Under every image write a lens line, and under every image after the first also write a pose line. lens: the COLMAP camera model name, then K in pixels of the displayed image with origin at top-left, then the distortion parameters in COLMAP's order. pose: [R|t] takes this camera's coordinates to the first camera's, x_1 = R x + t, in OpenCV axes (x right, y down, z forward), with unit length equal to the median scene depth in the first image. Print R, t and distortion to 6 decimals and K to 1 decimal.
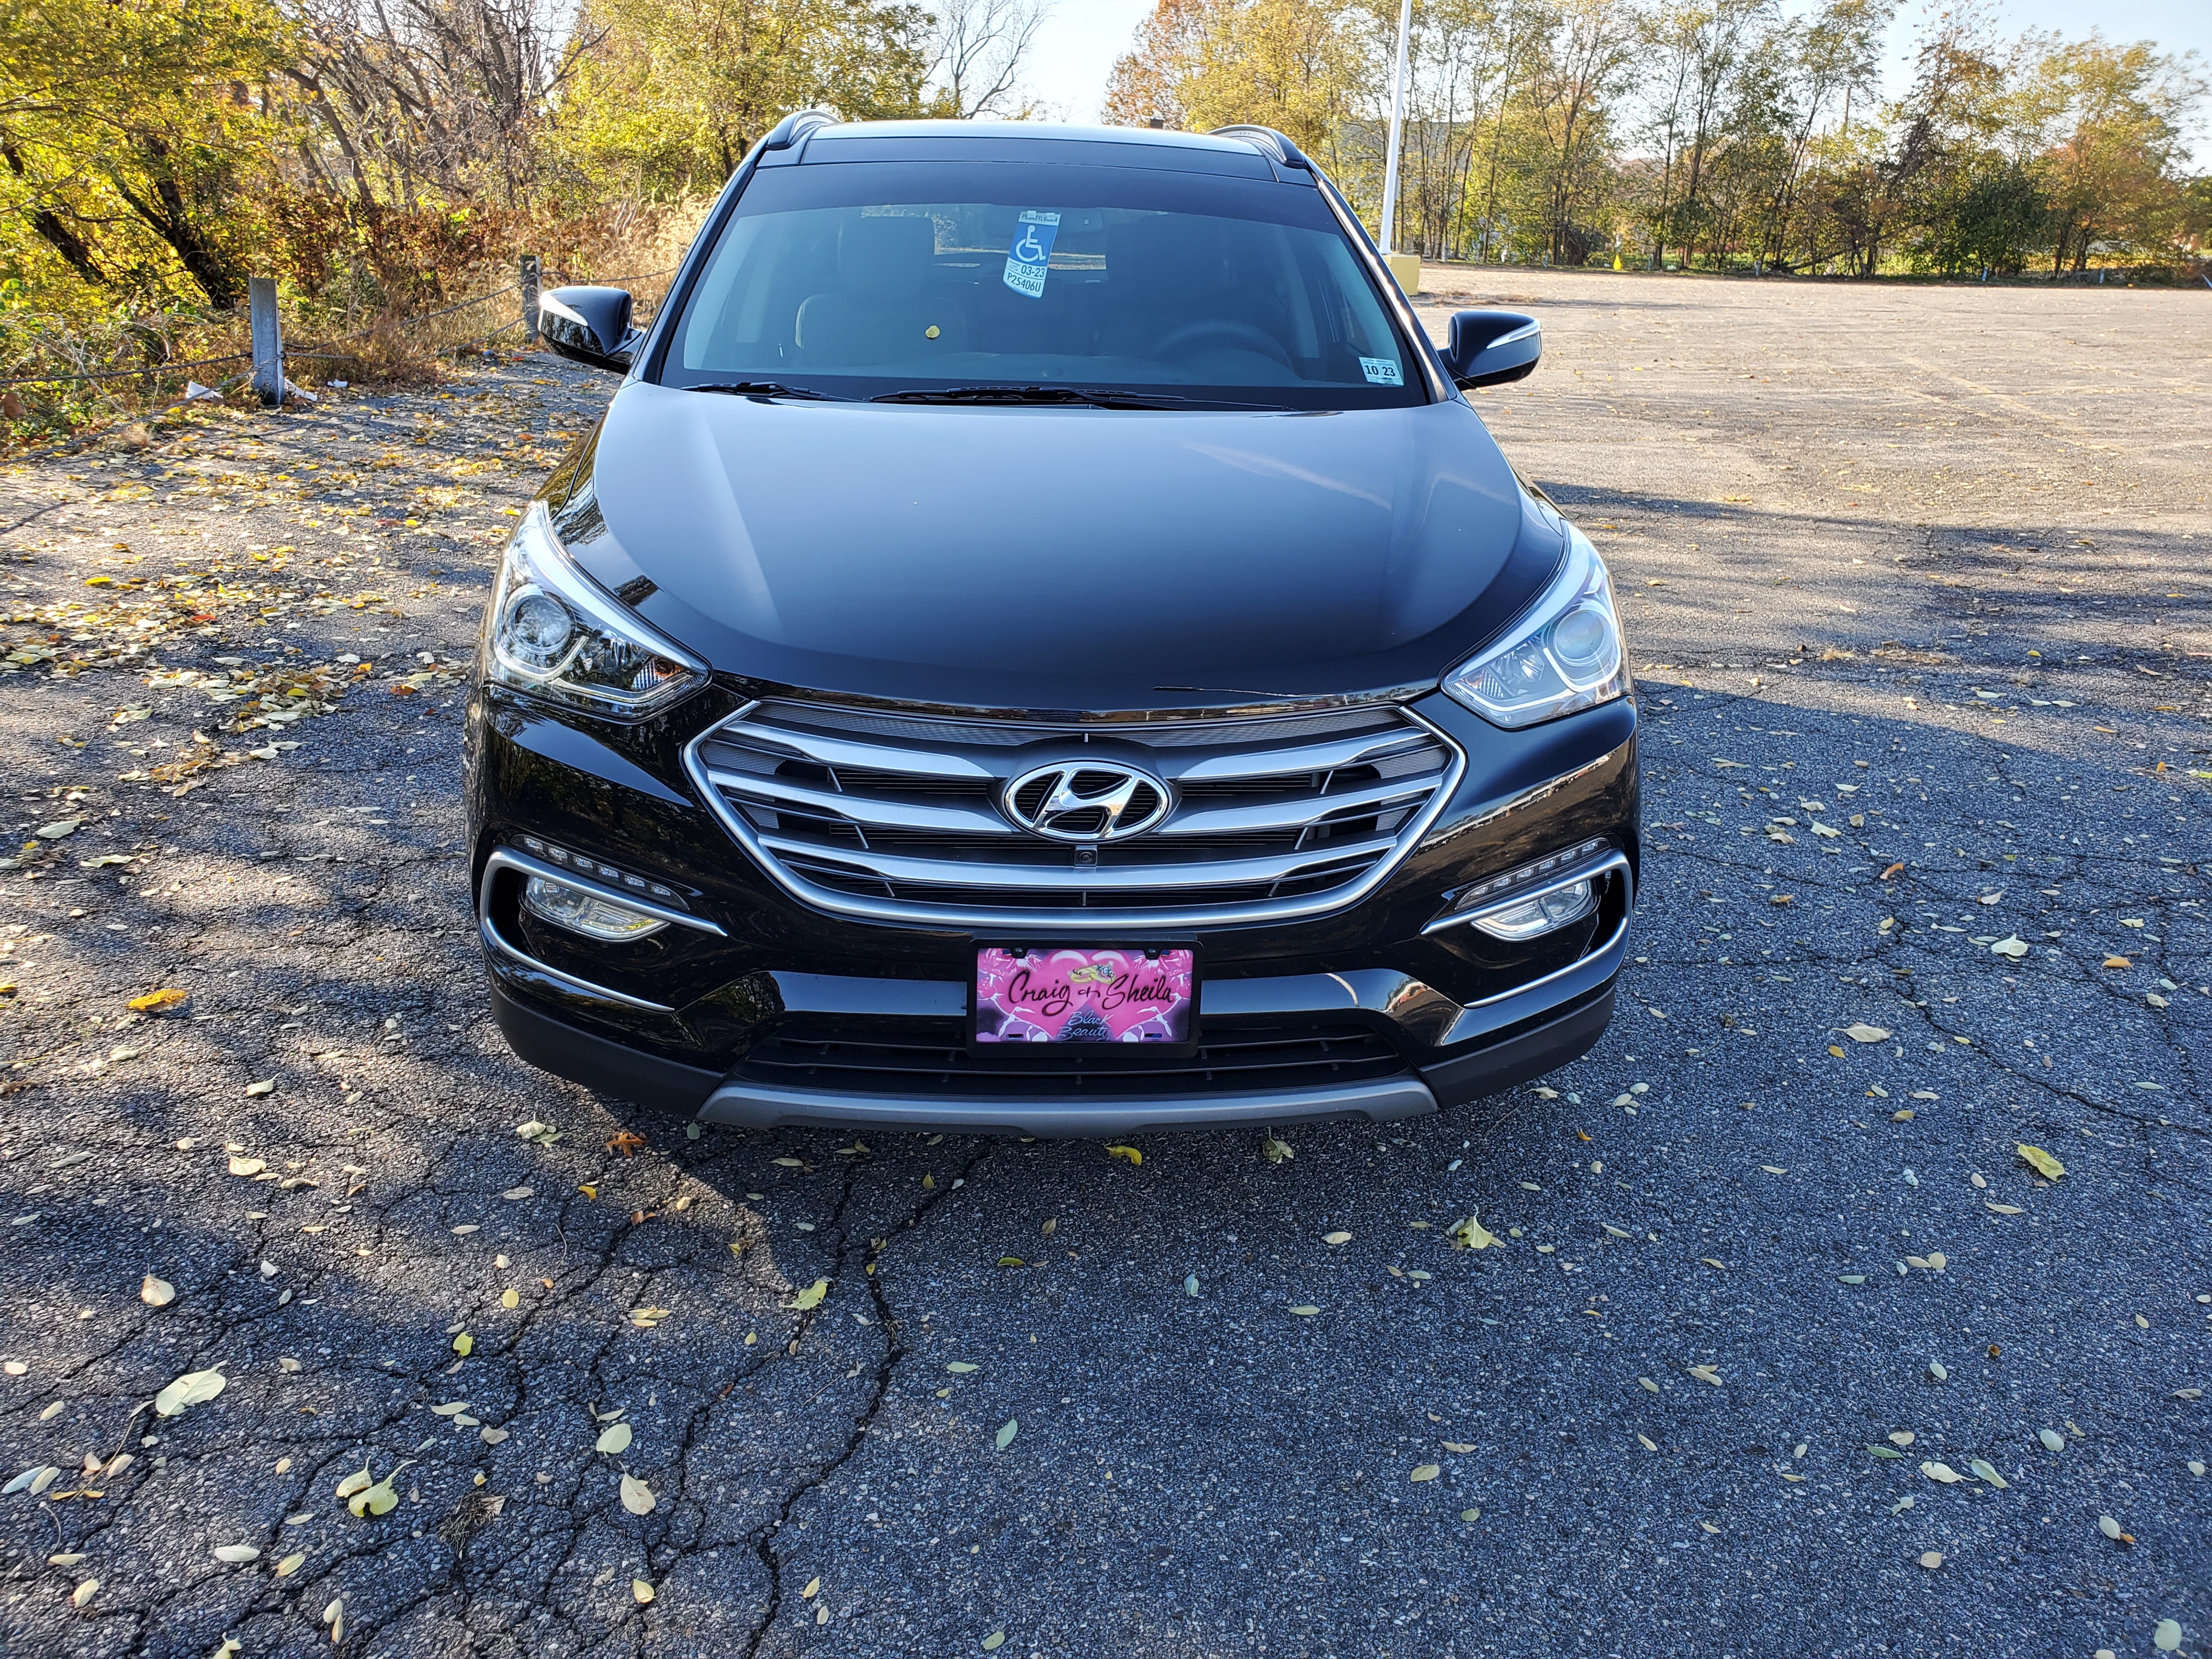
lens RADIAL K [[1957.0, 0, 1058.4], [0, 1957.0, 829.4], [0, 0, 1]] dist [-0.001767, -0.071962]
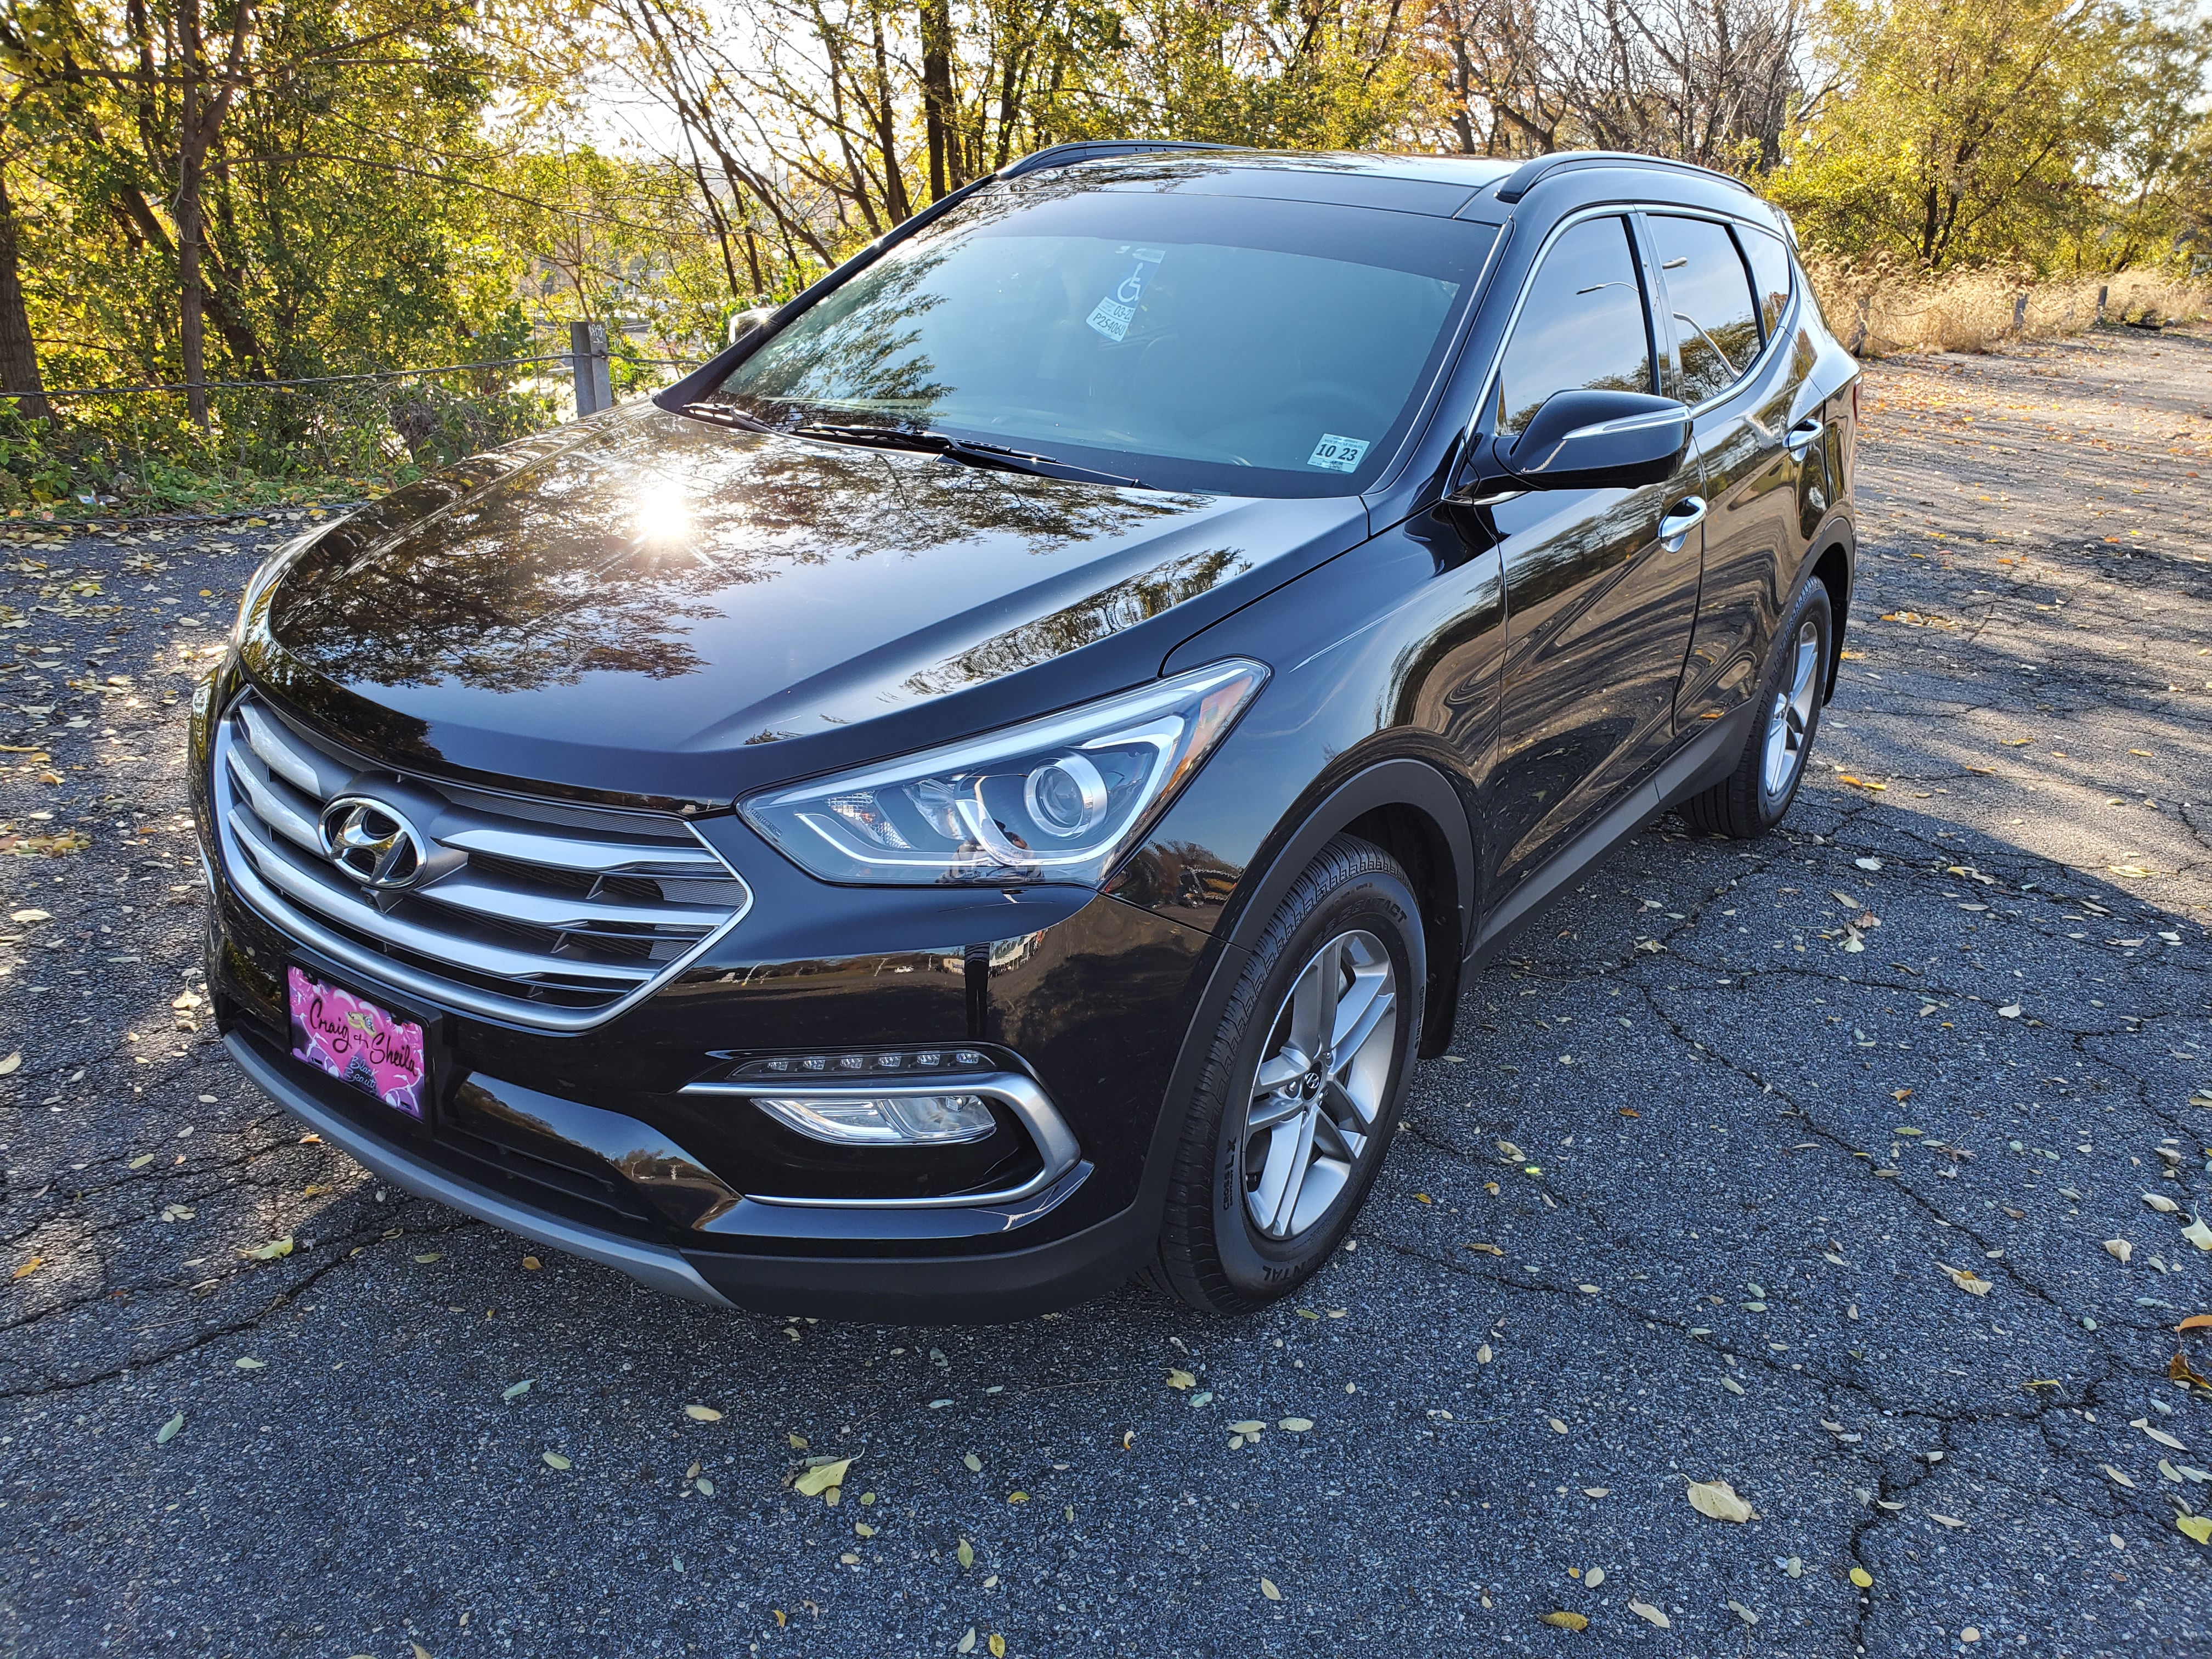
lens RADIAL K [[1957.0, 0, 1058.4], [0, 1957.0, 829.4], [0, 0, 1]] dist [-0.001767, -0.071962]
pose [[0.758103, 0.208097, -0.618041, 0.127151], [-0.221806, 0.973498, 0.055709, -0.021967], [0.613254, 0.094853, 0.784170, 0.067333]]
